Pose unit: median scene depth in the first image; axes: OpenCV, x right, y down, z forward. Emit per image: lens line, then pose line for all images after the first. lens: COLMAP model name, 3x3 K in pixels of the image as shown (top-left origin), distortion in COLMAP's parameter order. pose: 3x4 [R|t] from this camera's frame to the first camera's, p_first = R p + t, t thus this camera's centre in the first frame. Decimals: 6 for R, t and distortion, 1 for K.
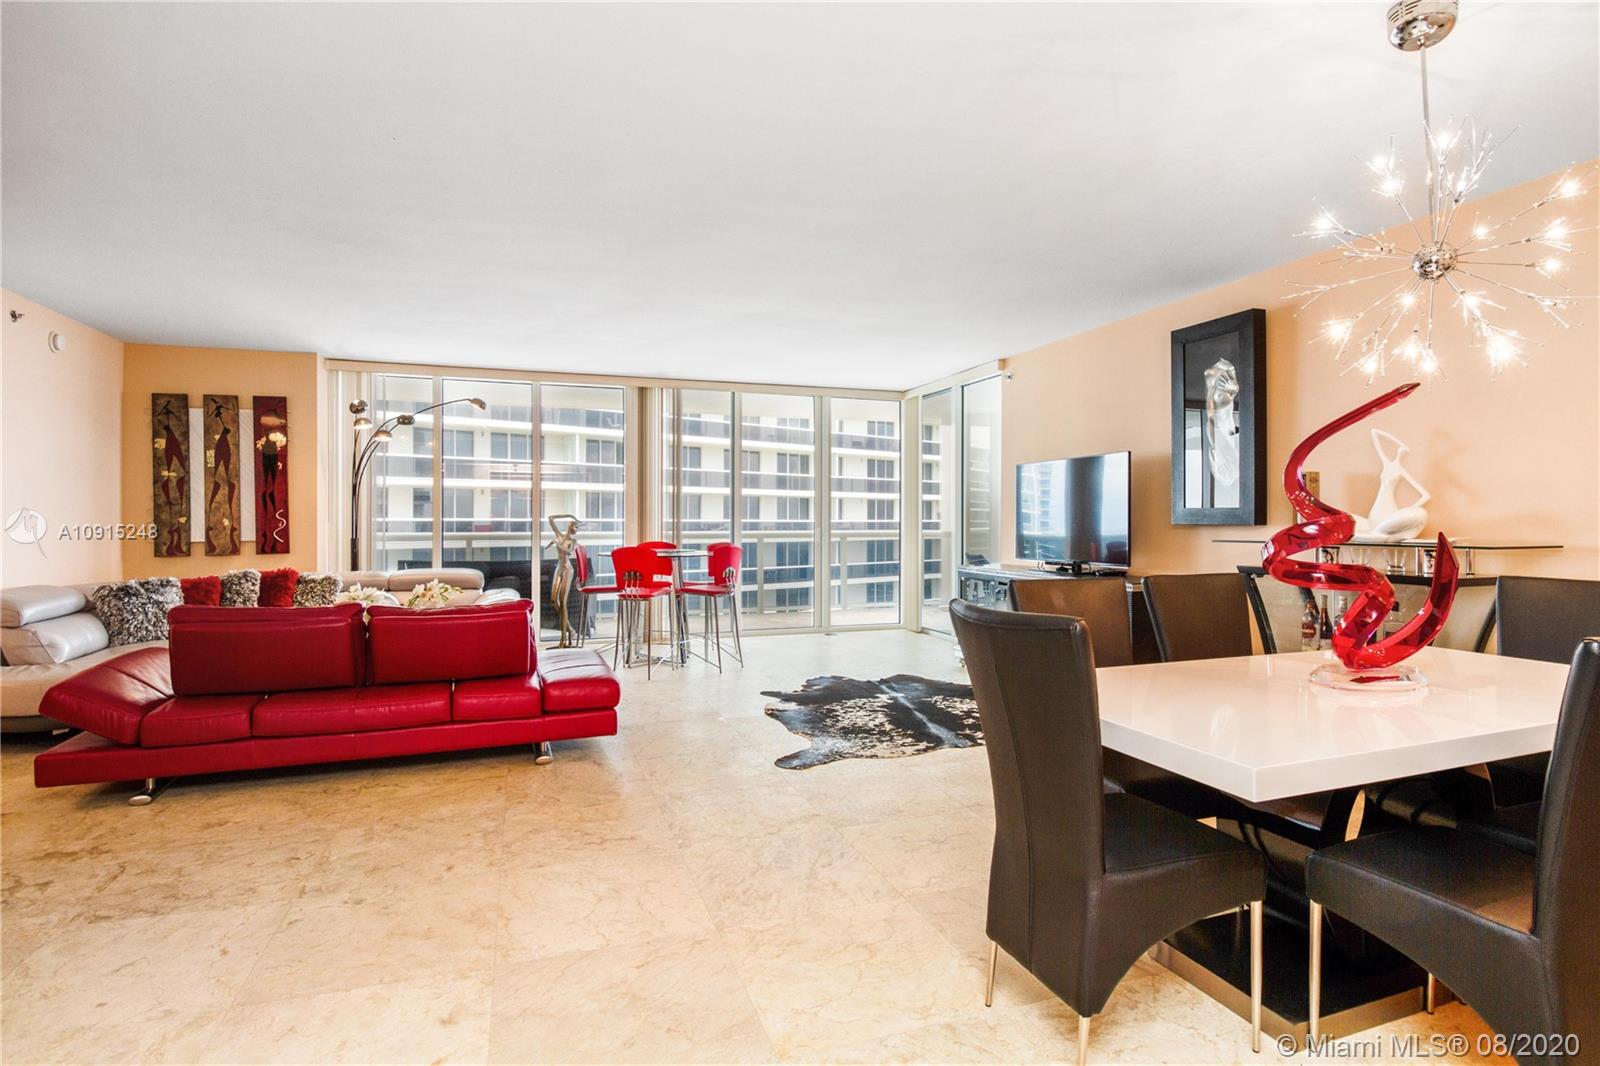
lens RADIAL K [[800.5, 0, 806.1], [0, 800.5, 518.4], [0, 0, 1]] dist [0.000691, -0.012278]
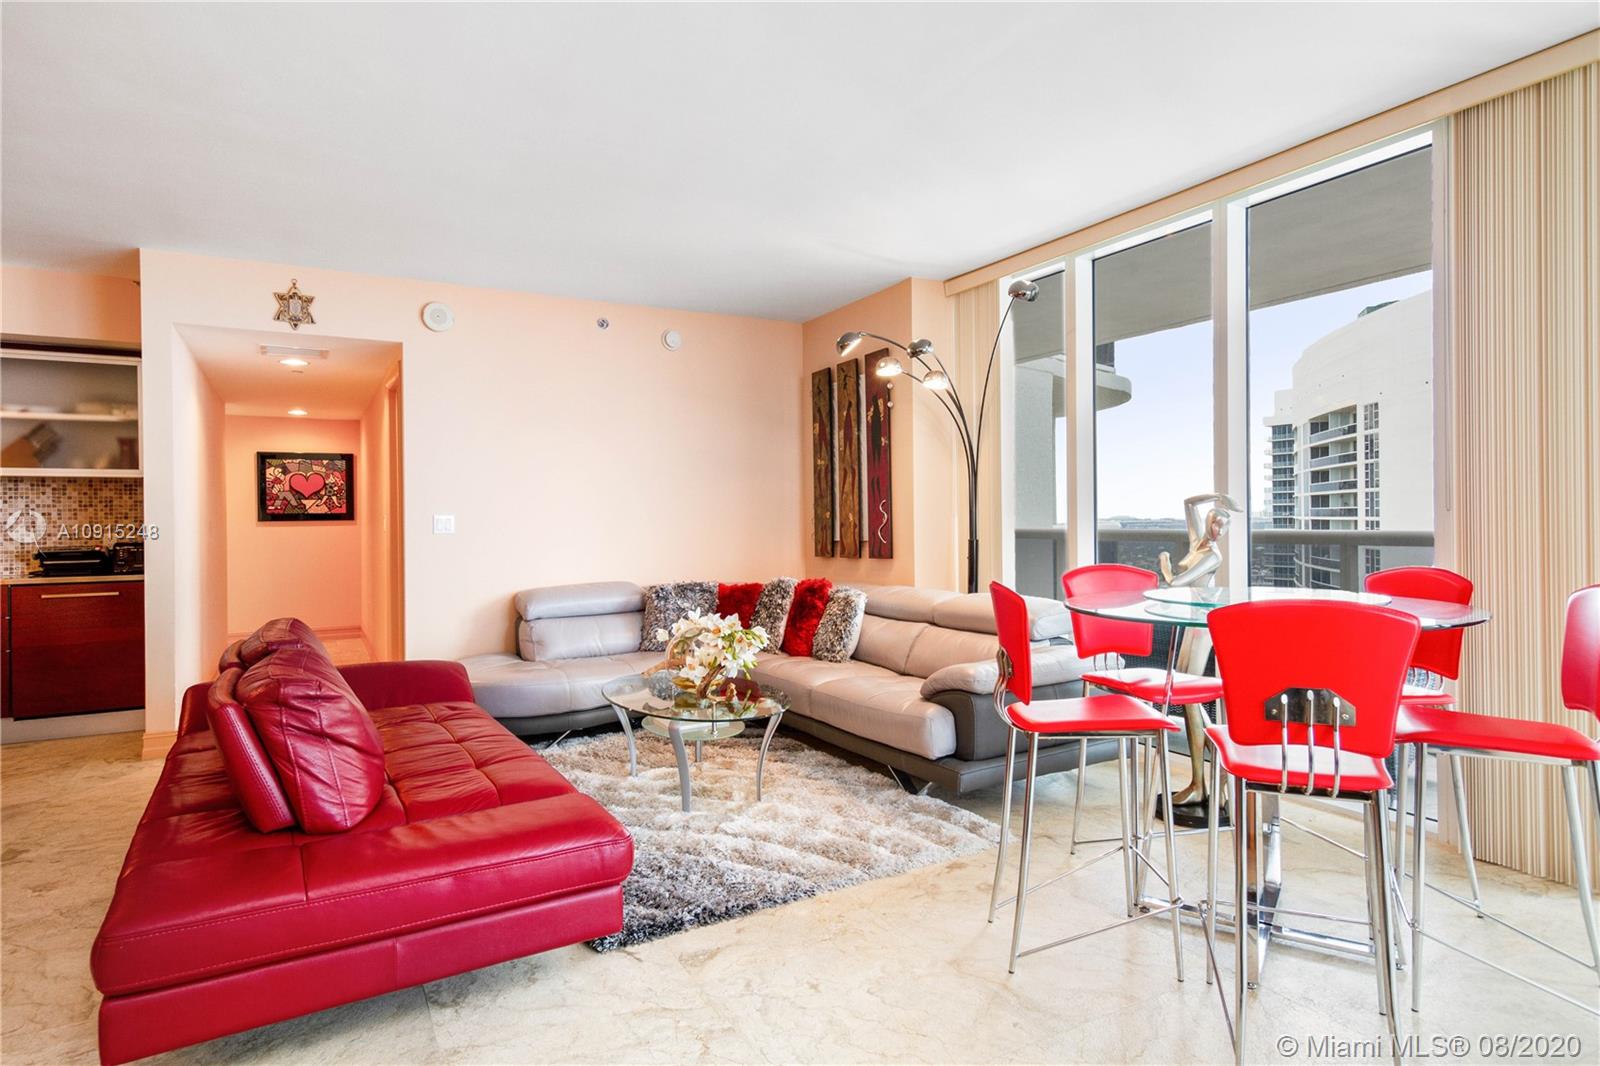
lens RADIAL K [[888.9, 0, 797.2], [0, 888.9, 517.0], [0, 0, 1]] dist [0.017058, -0.000020]
pose [[0.165816, -0.007893, -0.986125, 0.226958], [0.017971, 0.999826, -0.004981, 0.012351], [0.985993, -0.016895, 0.165929, 1.156398]]
